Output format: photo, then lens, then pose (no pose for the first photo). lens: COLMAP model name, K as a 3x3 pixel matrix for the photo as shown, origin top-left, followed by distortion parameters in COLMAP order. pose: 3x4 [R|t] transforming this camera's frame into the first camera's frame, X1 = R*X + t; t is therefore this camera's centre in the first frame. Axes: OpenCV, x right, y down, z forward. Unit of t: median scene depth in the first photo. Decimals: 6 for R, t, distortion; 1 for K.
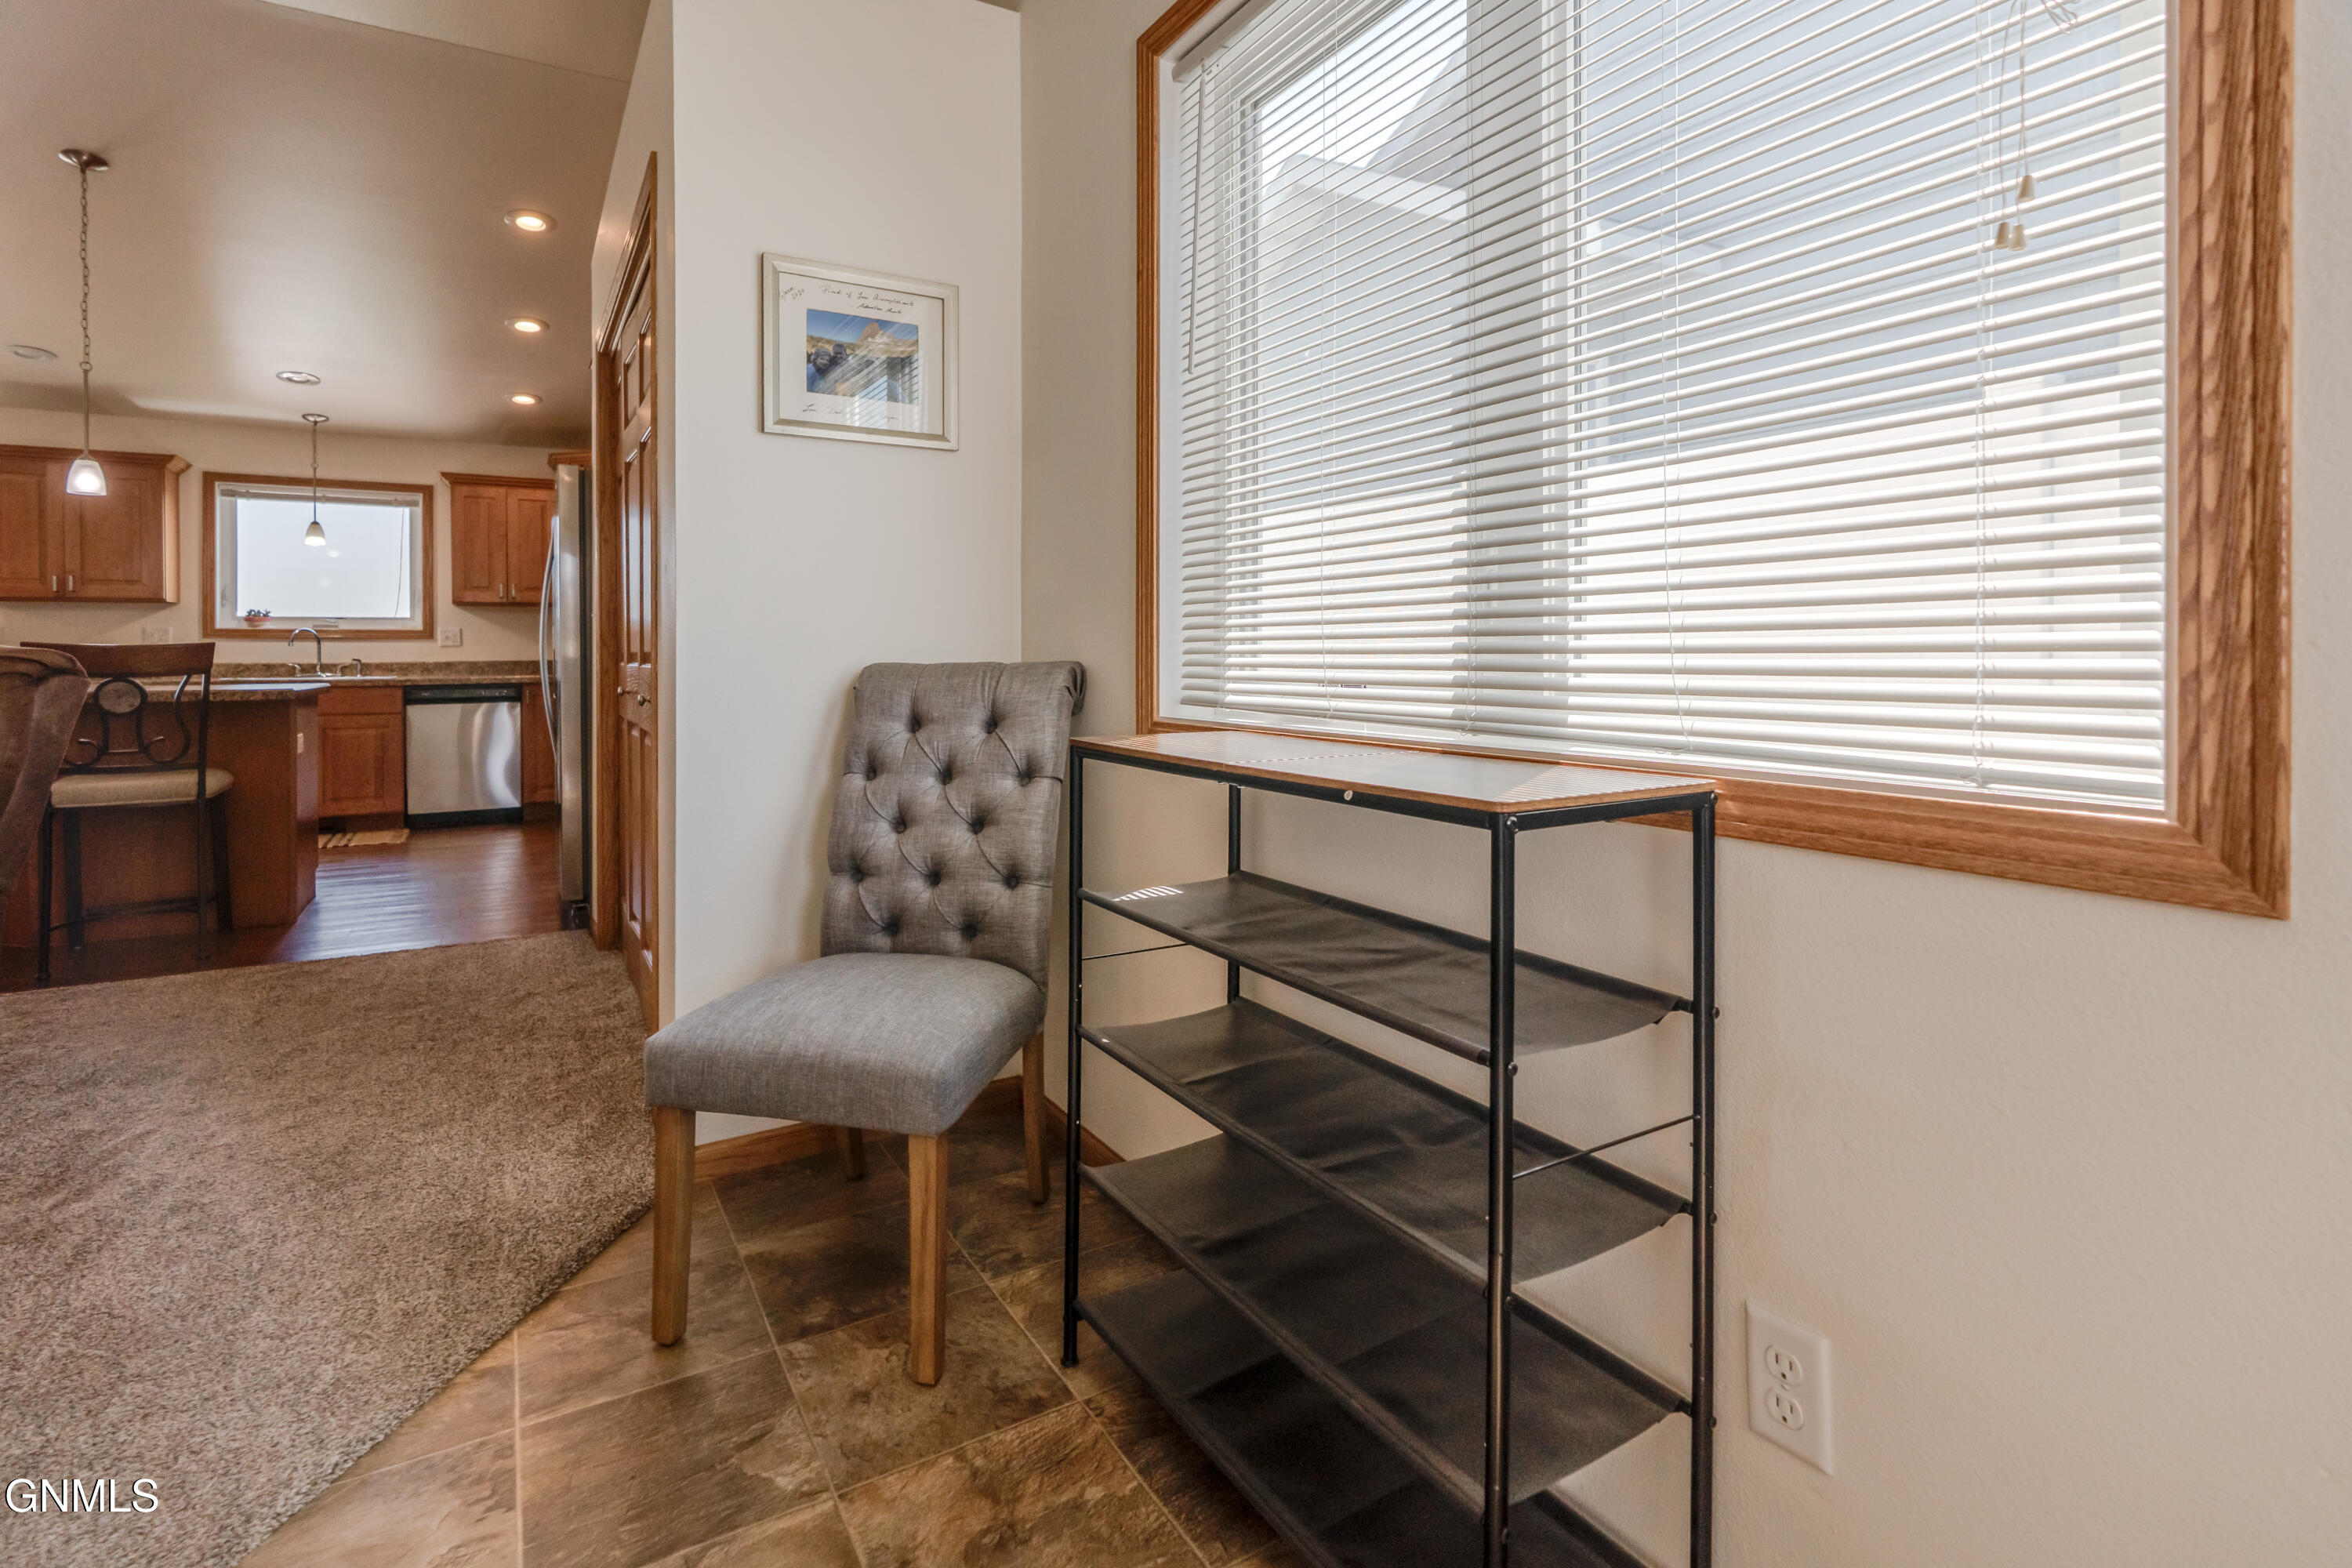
lens RADIAL K [[1095.5, 0, 1131.8], [0, 1095.5, 653.0], [0, 0, 1]] dist [0.002301, 0.000988]
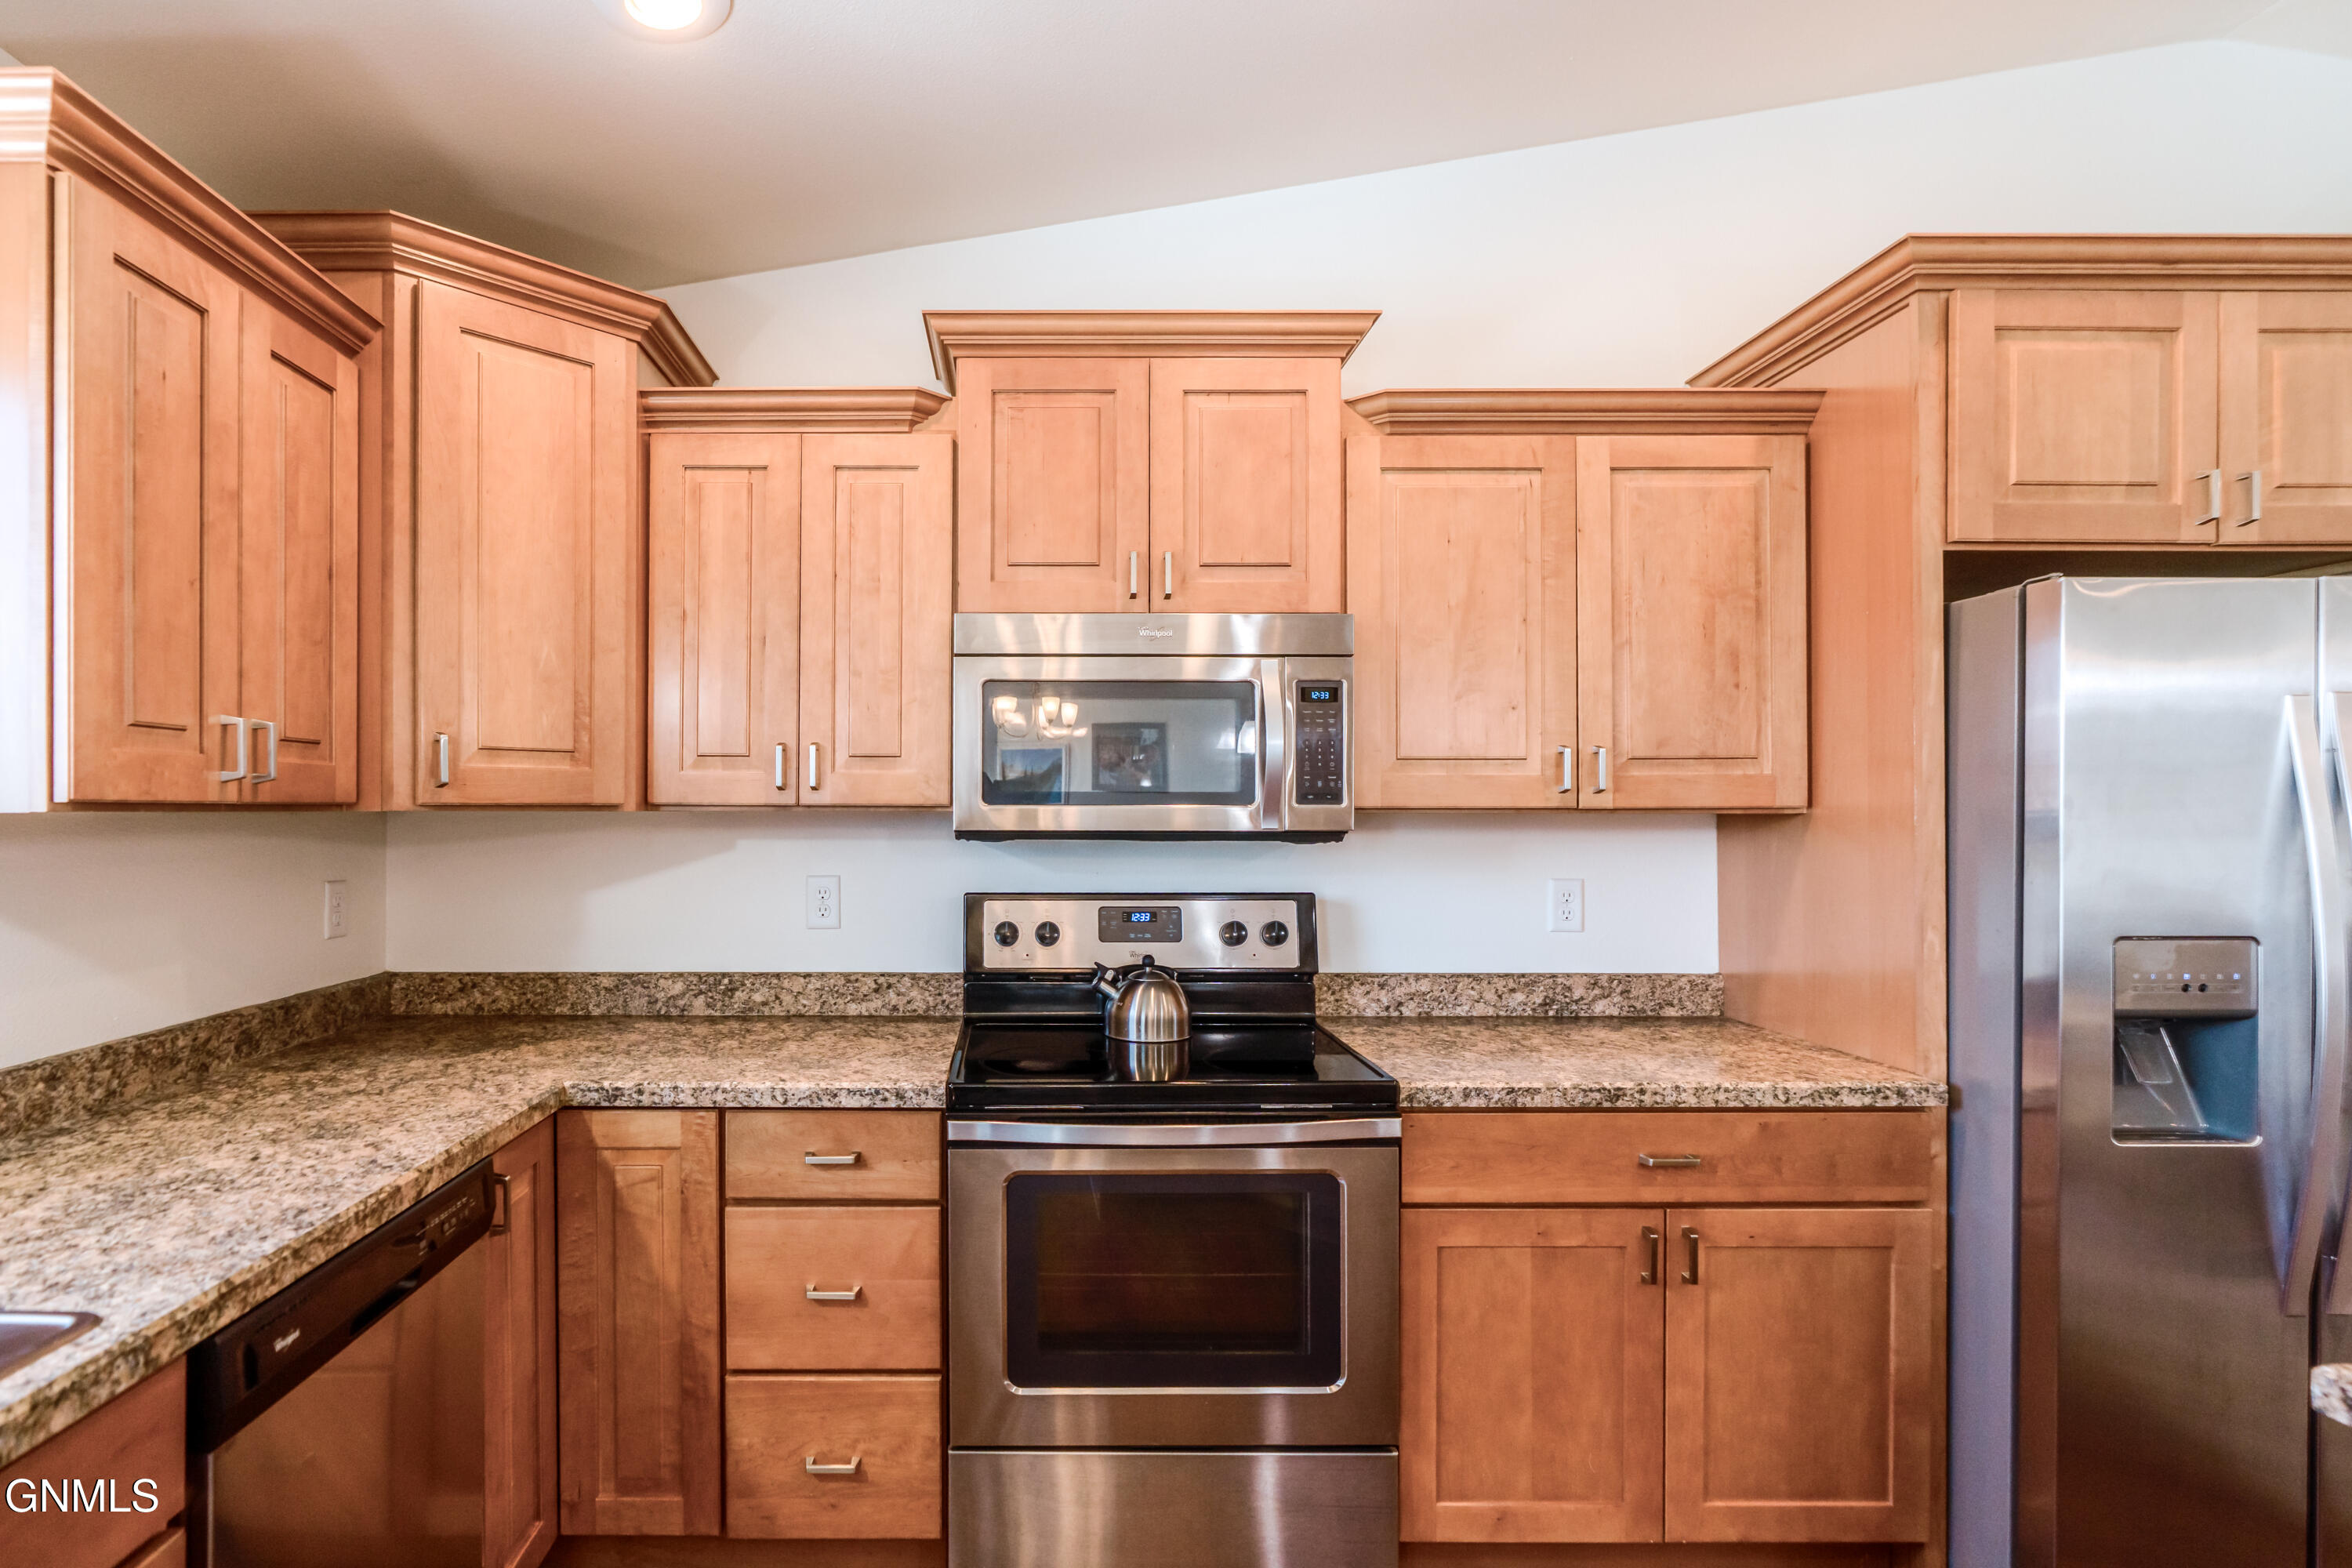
lens RADIAL K [[1220.7, 0, 1066.6], [0, 1220.7, 817.5], [0, 0, 1]] dist [-0.003248, 0.000228]
pose [[0.494111, -0.000311, 0.869399, -0.753828], [-0.004395, 0.999986, 0.002856, -0.048383], [-0.869387, -0.005232, 0.494103, 0.792545]]
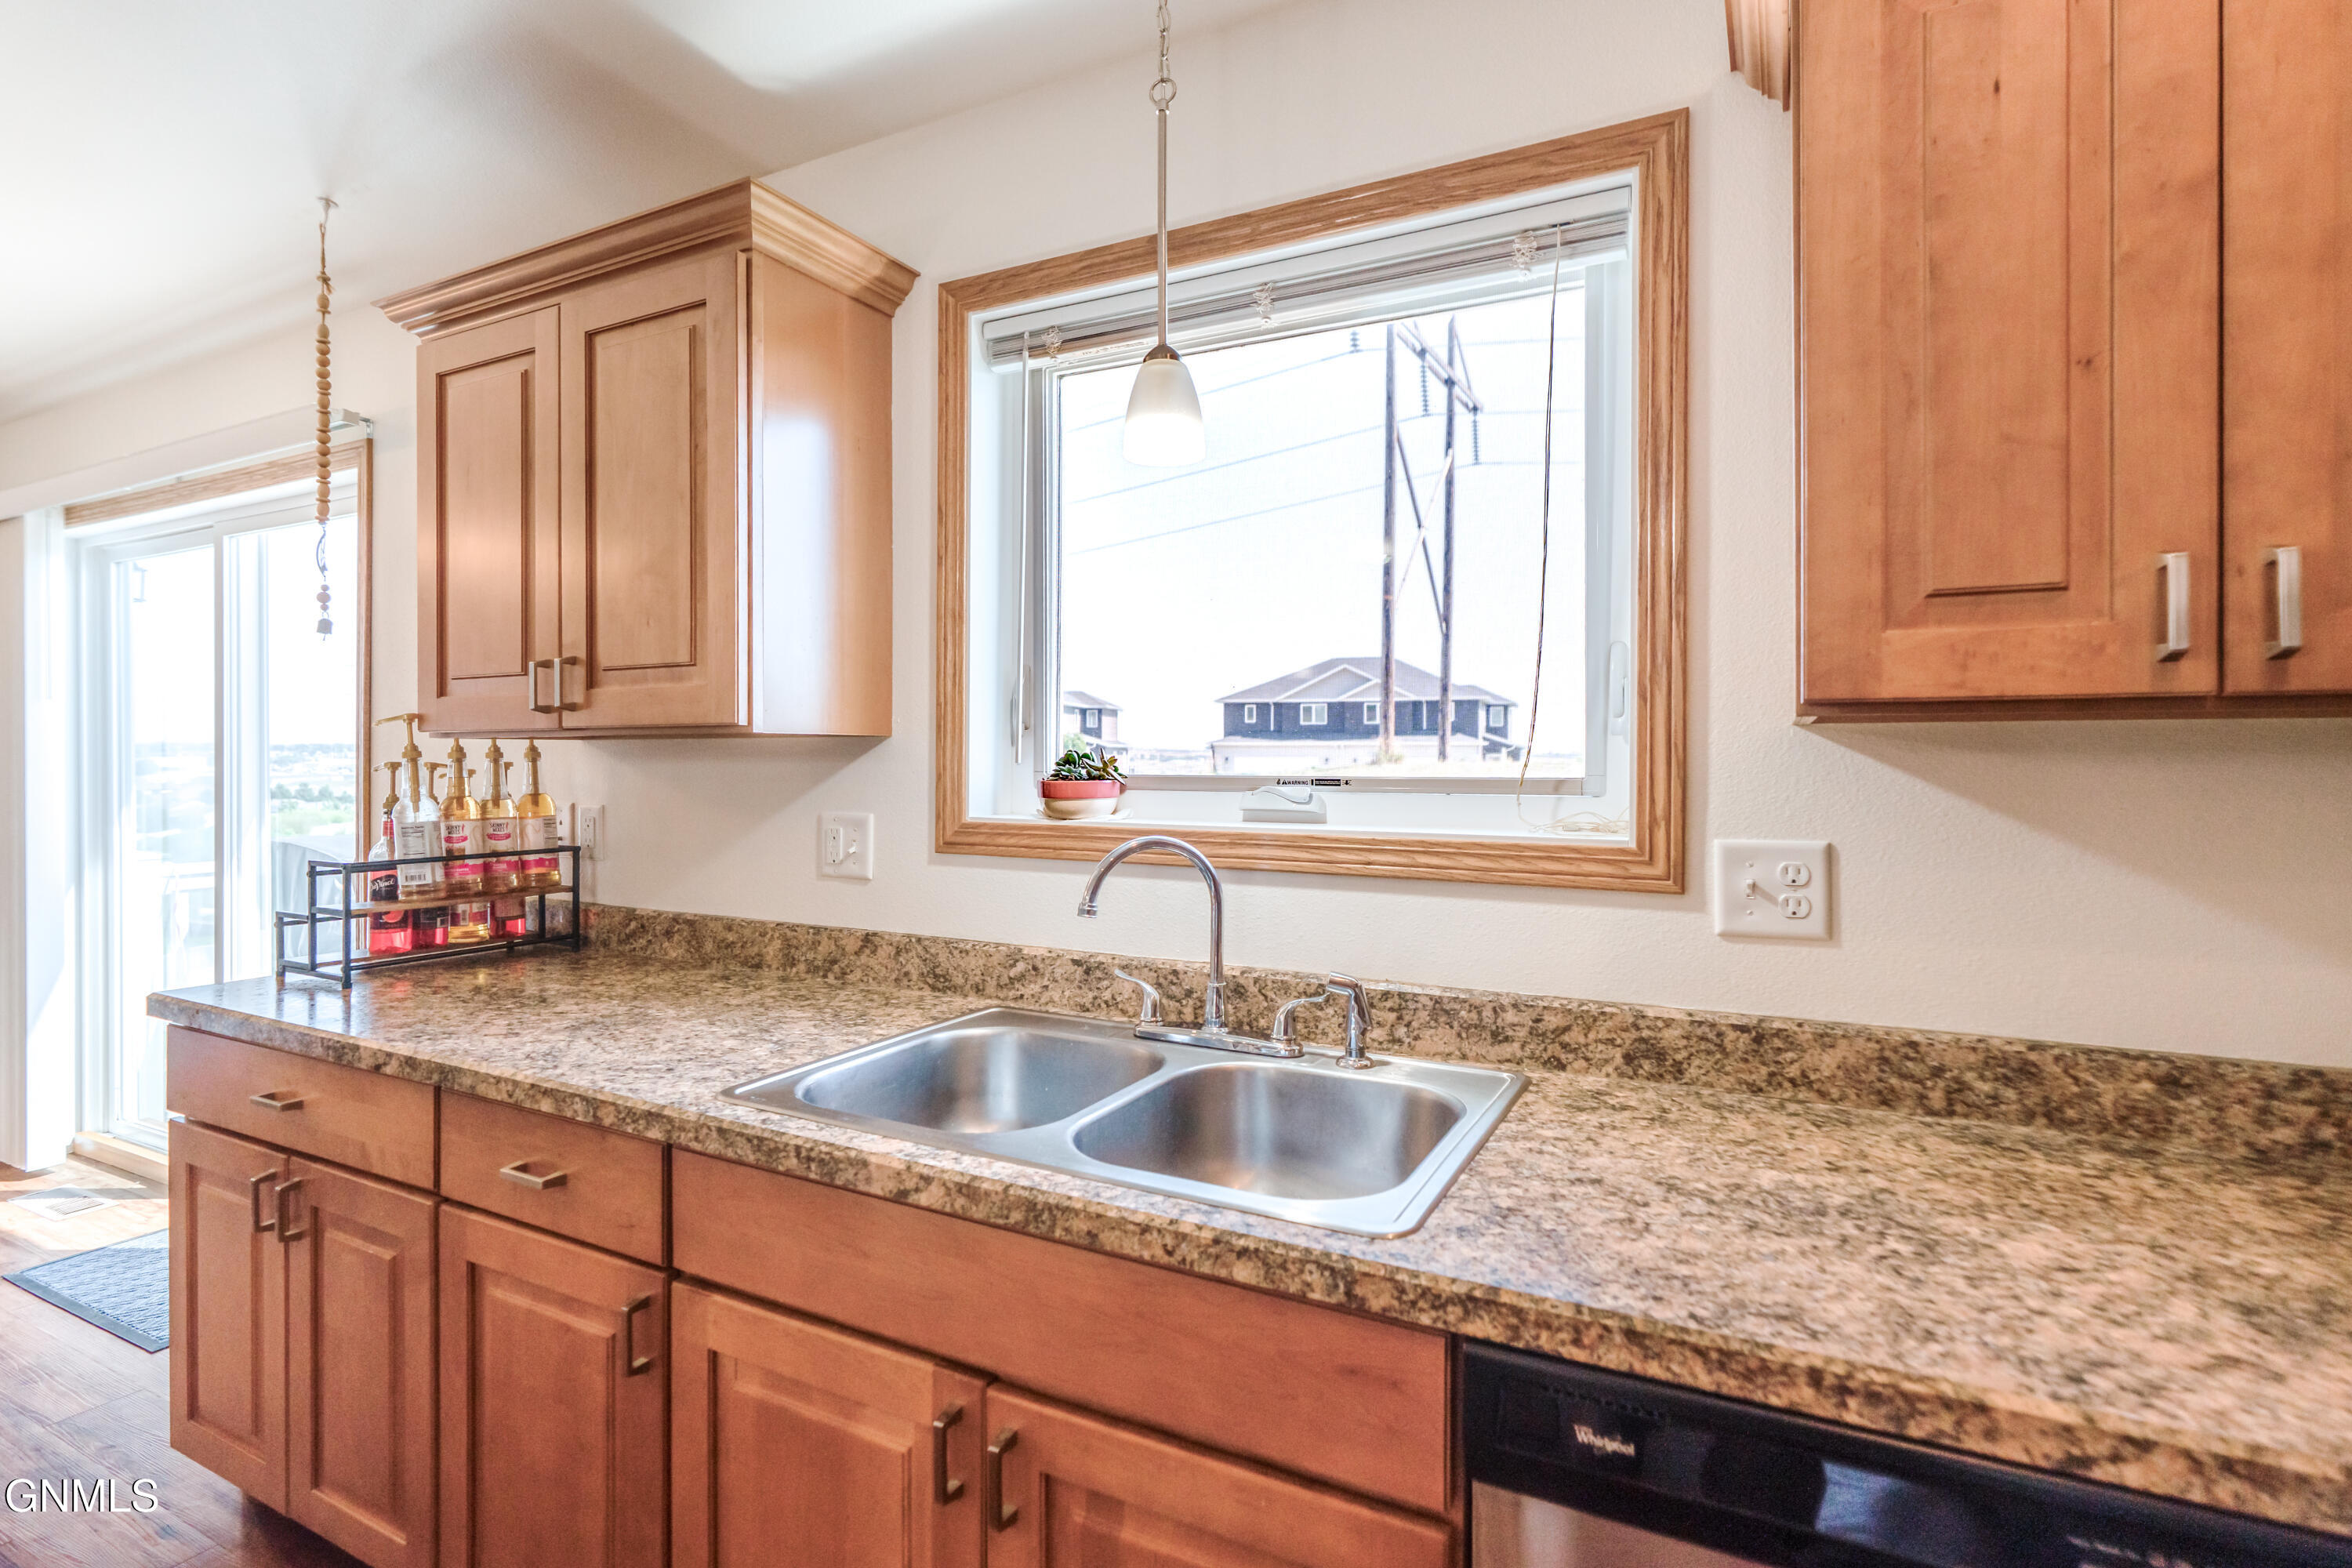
lens RADIAL K [[1131.9, 0, 1139.2], [0, 1131.9, 742.6], [0, 0, 1]] dist [0.029058, 0.000260]
pose [[0.516084, -0.002896, -0.856533, -0.557725], [-0.002569, 0.999985, -0.004929, -0.042011], [0.856534, 0.004744, 0.516069, 0.882003]]
